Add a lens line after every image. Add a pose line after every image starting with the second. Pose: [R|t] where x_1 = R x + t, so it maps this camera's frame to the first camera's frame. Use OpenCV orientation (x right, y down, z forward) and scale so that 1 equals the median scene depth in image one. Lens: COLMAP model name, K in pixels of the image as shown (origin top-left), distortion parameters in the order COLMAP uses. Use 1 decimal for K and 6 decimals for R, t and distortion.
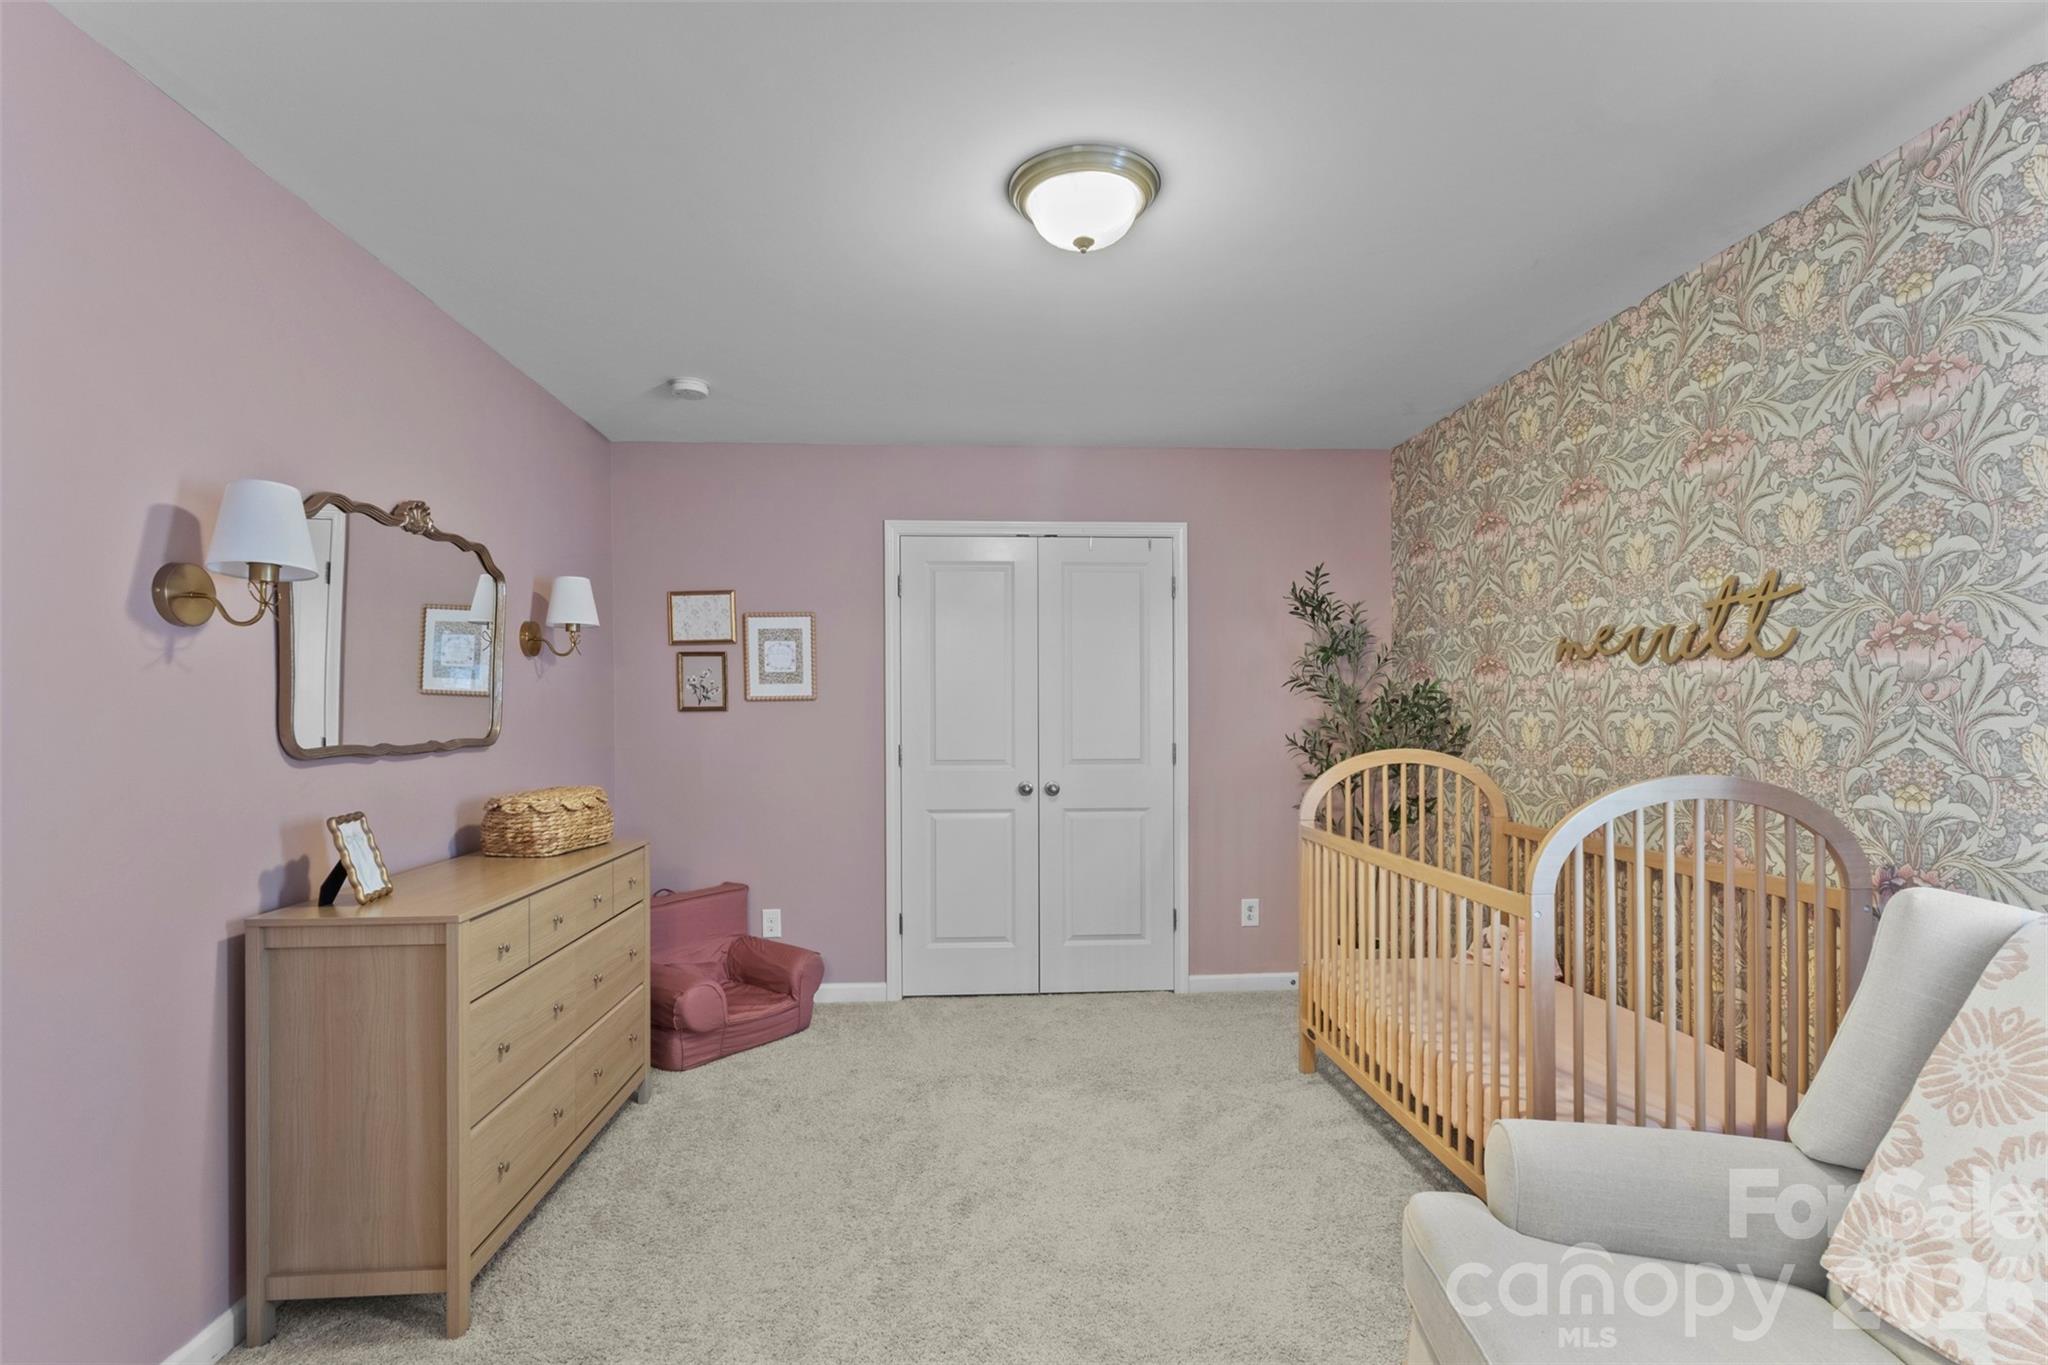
lens RADIAL K [[947.6, 0, 1014.7], [0, 947.6, 693.4], [0, 0, 1]] dist [0.003863, 0.004991]
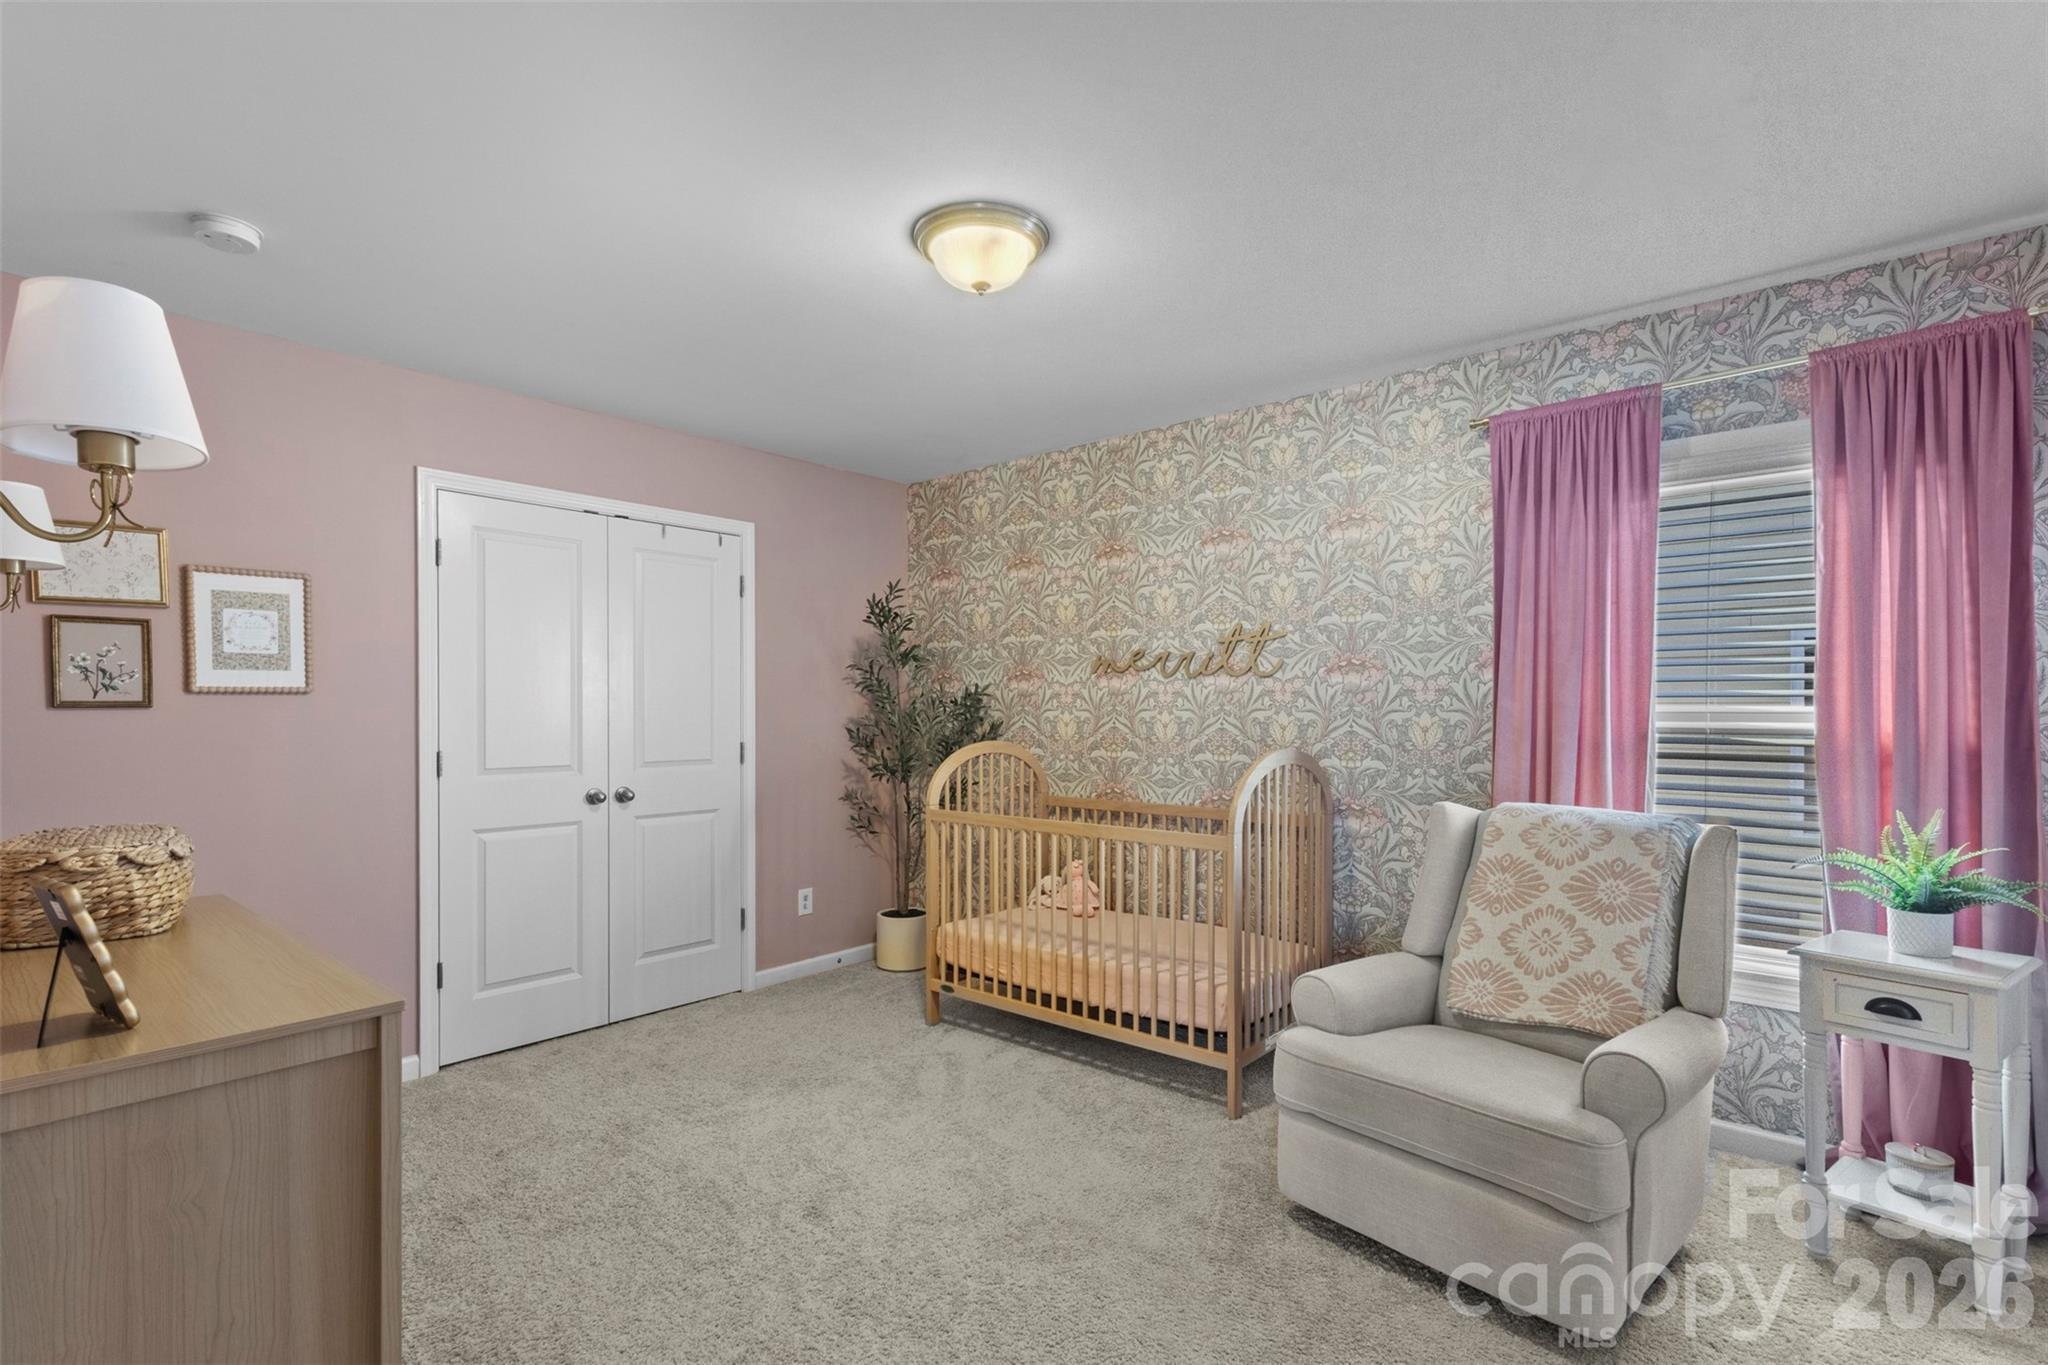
lens RADIAL K [[947.6, 0, 1014.7], [0, 947.6, 693.4], [0, 0, 1]] dist [0.003863, 0.004991]
pose [[0.709984, 0.015548, 0.704047, -0.486464], [-0.013824, 0.999871, -0.008140, 0.007703], [-0.704082, -0.003954, 0.710107, 0.131478]]
